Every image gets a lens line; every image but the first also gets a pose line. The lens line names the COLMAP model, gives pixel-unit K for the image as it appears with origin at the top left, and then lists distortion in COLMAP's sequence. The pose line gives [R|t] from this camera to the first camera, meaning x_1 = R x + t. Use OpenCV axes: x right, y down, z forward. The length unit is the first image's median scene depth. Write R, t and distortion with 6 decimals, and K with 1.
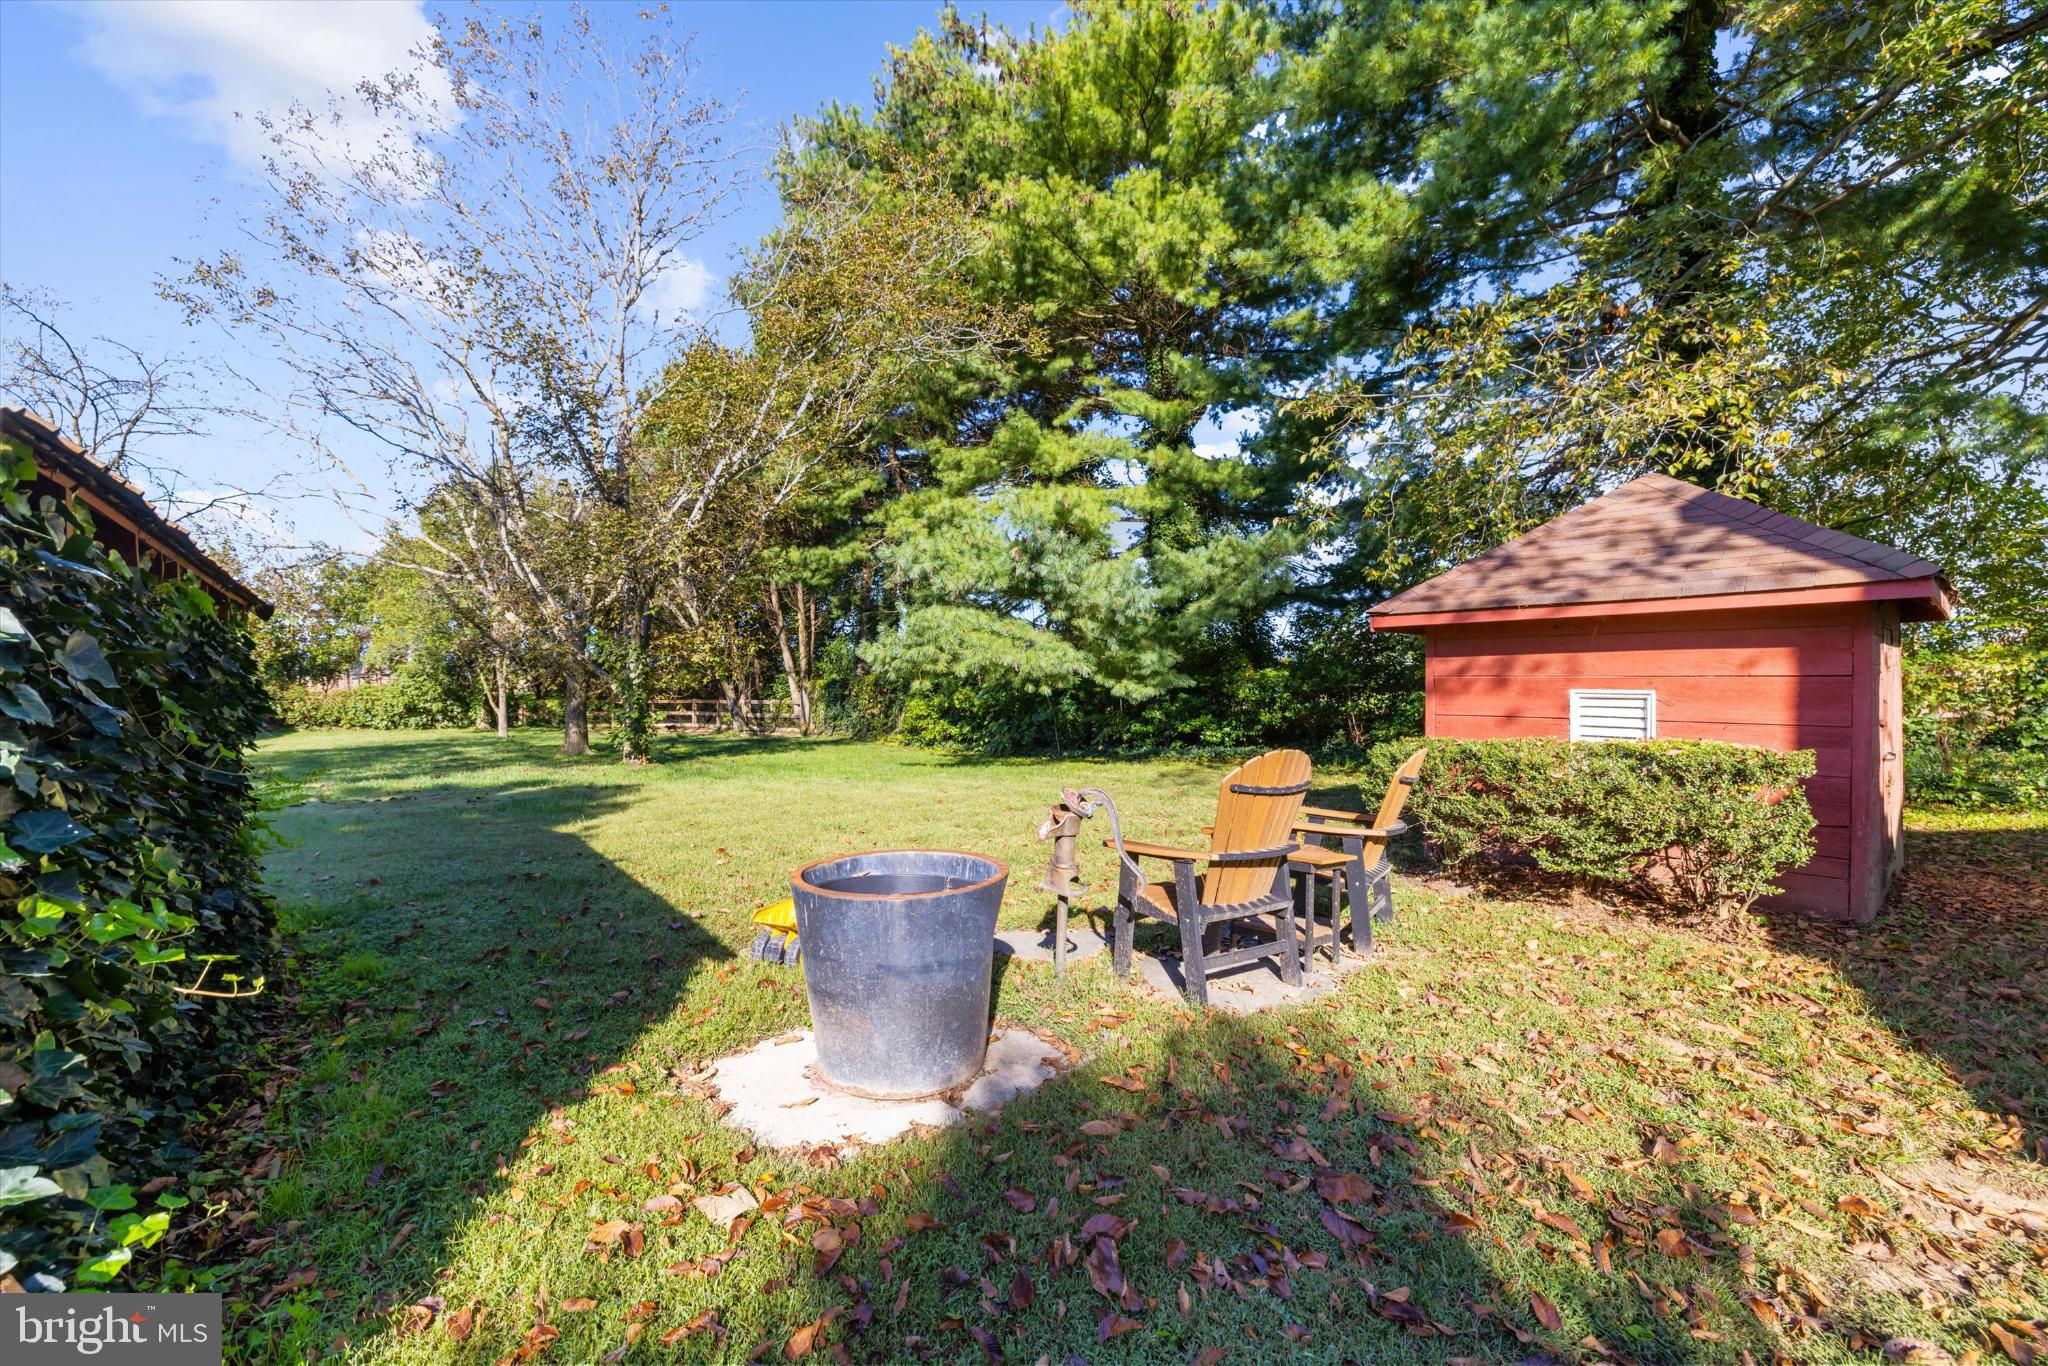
lens RADIAL K [[864.1, 0, 1024.0], [0, 864.1, 683.0], [0, 0, 1]] dist [0.000775, -0.000163]
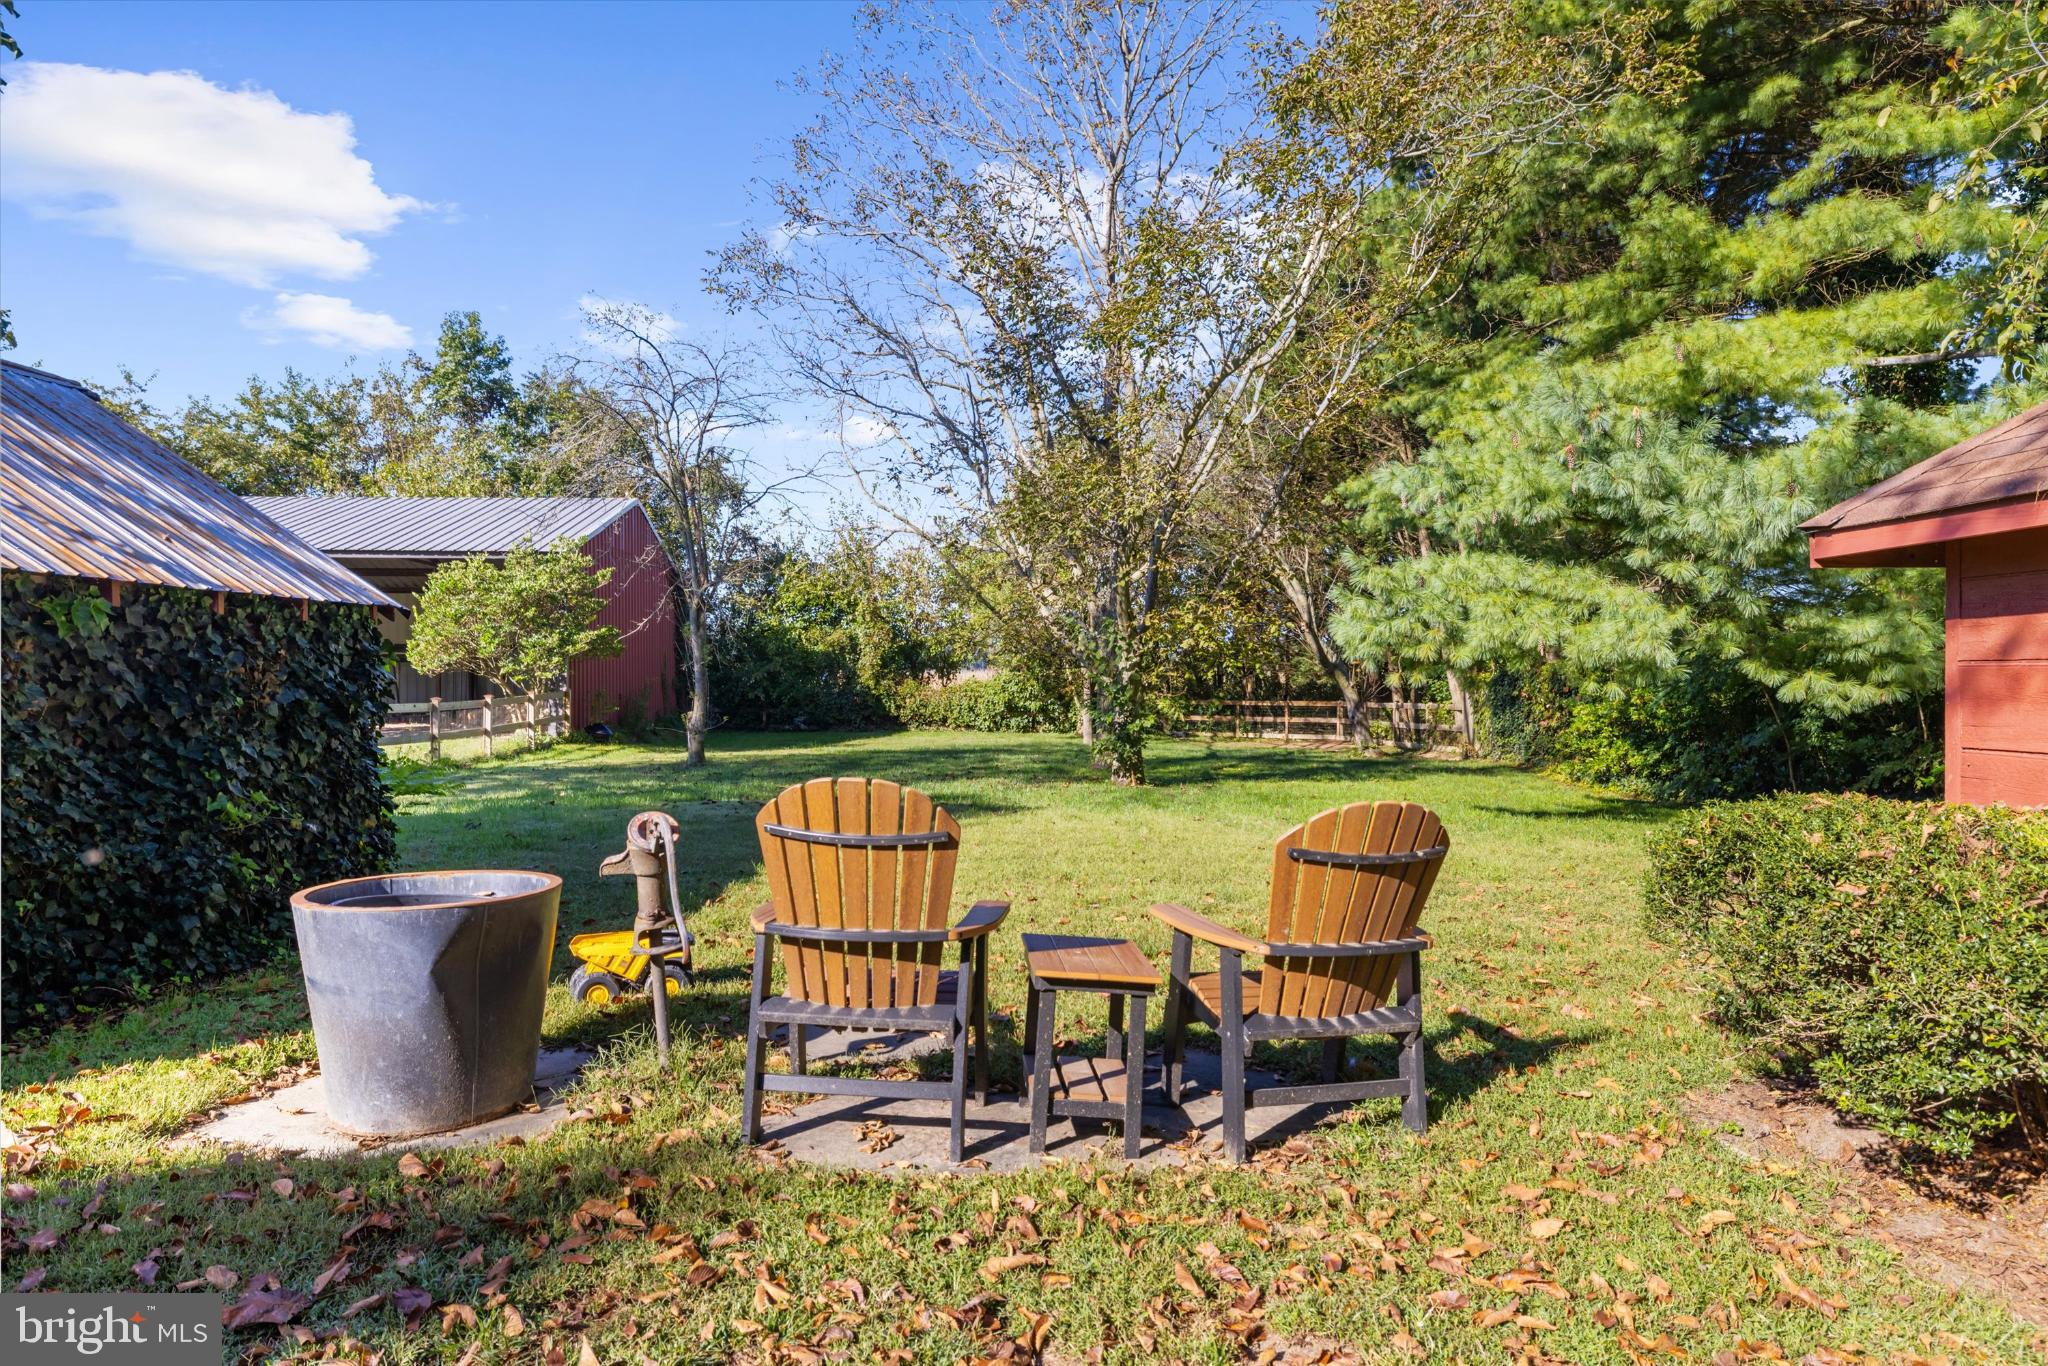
lens RADIAL K [[1295.2, 0, 1022.2], [0, 1295.2, 676.1], [0, 0, 1]] dist [0.005381, 0.000571]
pose [[0.764373, 0.000211, -0.644775, 0.201021], [-0.000968, 0.999999, -0.000819, 0.000033], [0.644774, 0.001250, 0.764372, 0.070333]]
